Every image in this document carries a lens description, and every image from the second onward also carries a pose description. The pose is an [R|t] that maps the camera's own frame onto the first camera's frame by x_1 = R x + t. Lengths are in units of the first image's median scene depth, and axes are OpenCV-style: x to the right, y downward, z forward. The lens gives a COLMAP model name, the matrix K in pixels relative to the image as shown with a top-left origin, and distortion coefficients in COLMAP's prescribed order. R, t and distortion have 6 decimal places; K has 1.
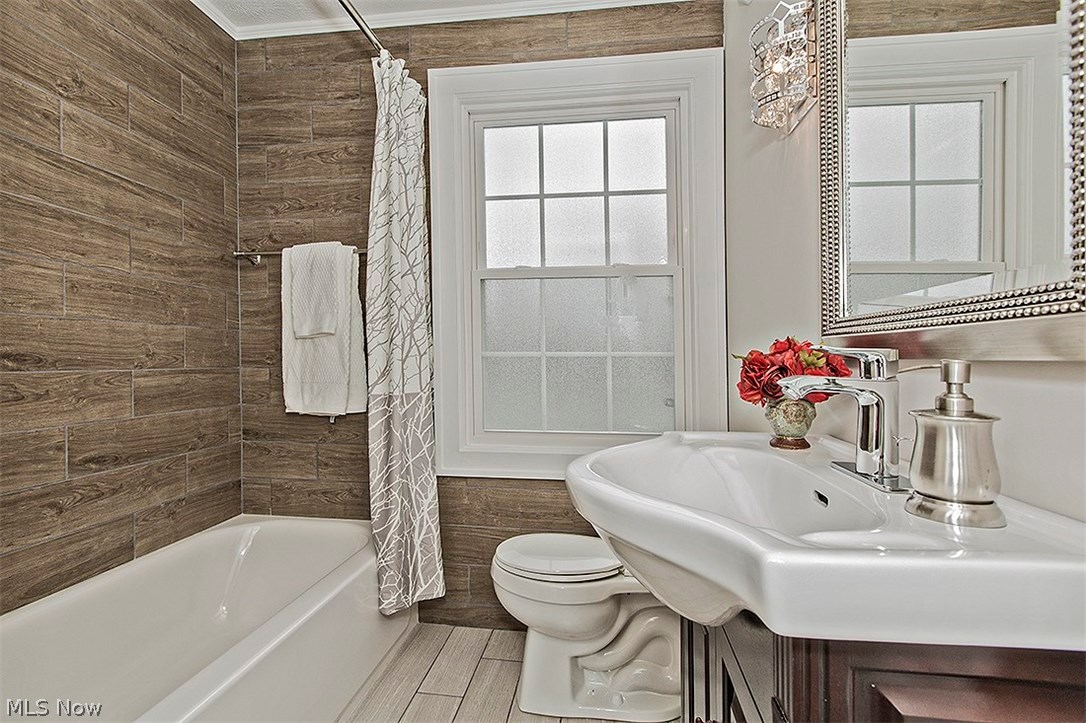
lens RADIAL K [[483.3, 0, 543.0], [0, 483.3, 361.5], [0, 0, 1]] dist [0.000546, 0.000154]
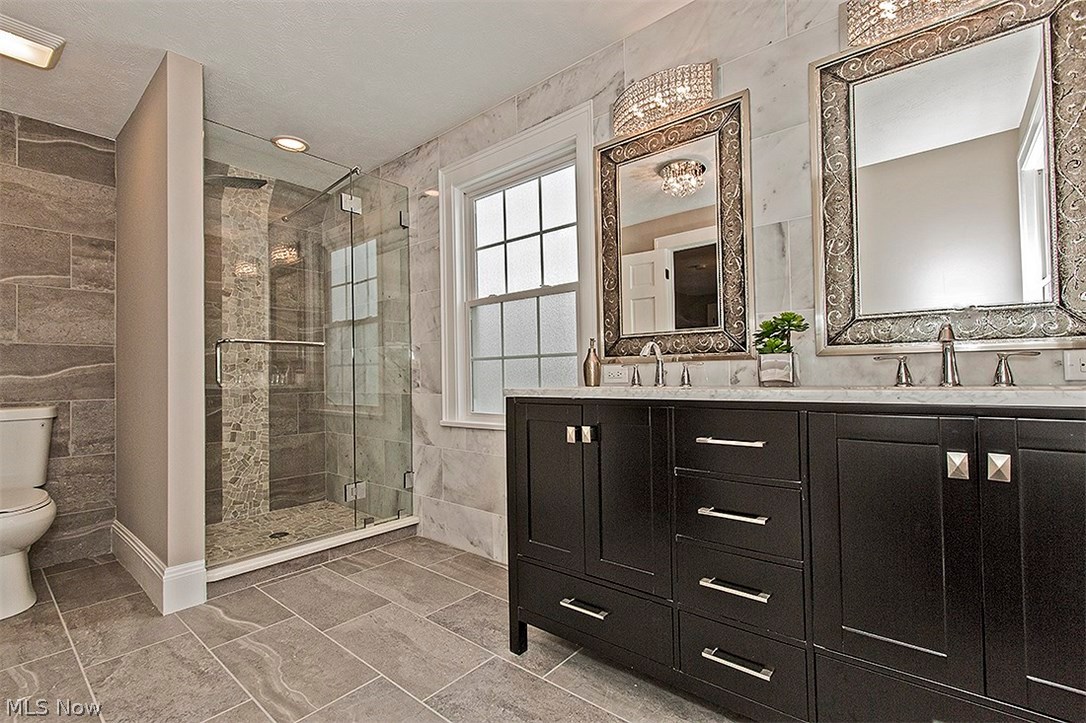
lens RADIAL K [[483.3, 0, 543.0], [0, 483.3, 361.5], [0, 0, 1]] dist [0.000546, 0.000154]
pose [[0.838739, -0.033432, -0.543506, 0.806823], [0.038780, 0.999246, -0.001621, 0.001892], [0.543151, -0.019718, 0.839404, -0.093604]]
